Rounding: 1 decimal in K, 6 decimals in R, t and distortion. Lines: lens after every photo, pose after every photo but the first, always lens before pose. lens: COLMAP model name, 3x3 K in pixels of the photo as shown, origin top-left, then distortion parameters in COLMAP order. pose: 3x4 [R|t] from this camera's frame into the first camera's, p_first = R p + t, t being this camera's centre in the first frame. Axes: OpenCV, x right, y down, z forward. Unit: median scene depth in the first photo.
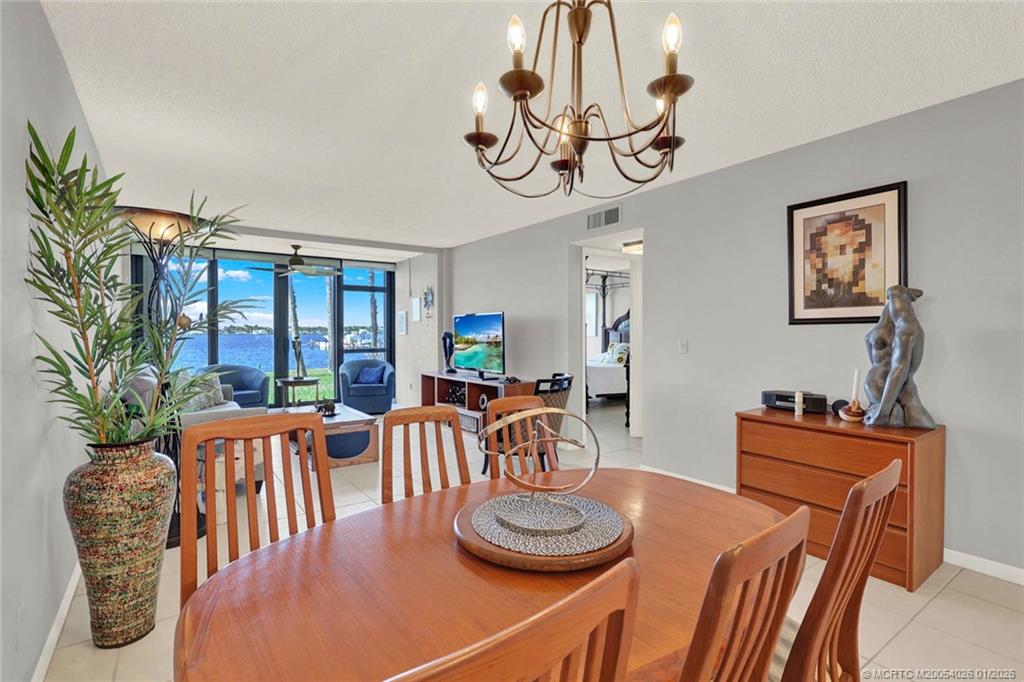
lens RADIAL K [[491.0, 0, 519.7], [0, 491.0, 341.4], [0, 0, 1]] dist [-0.002627, 0.003454]
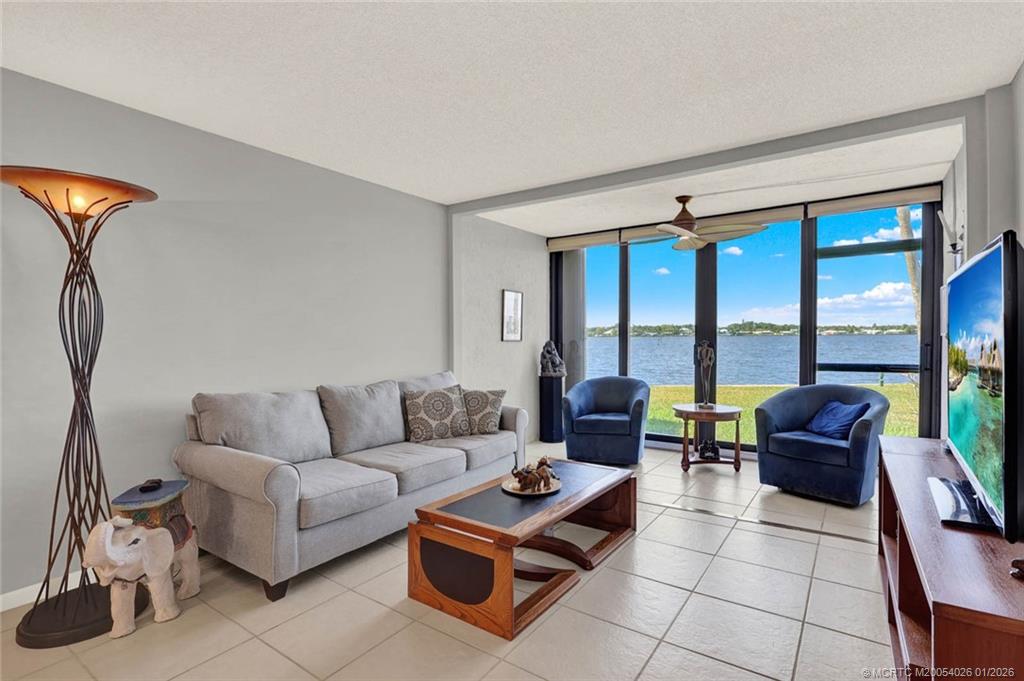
lens RADIAL K [[491.0, 0, 509.0], [0, 491.0, 347.8], [0, 0, 1]] dist [-0.002627, 0.003454]
pose [[0.330334, 0.018141, -0.943690, 0.071489], [-0.003973, 0.999833, 0.017829, -0.010414], [0.943856, -0.002140, 0.330351, 0.569010]]
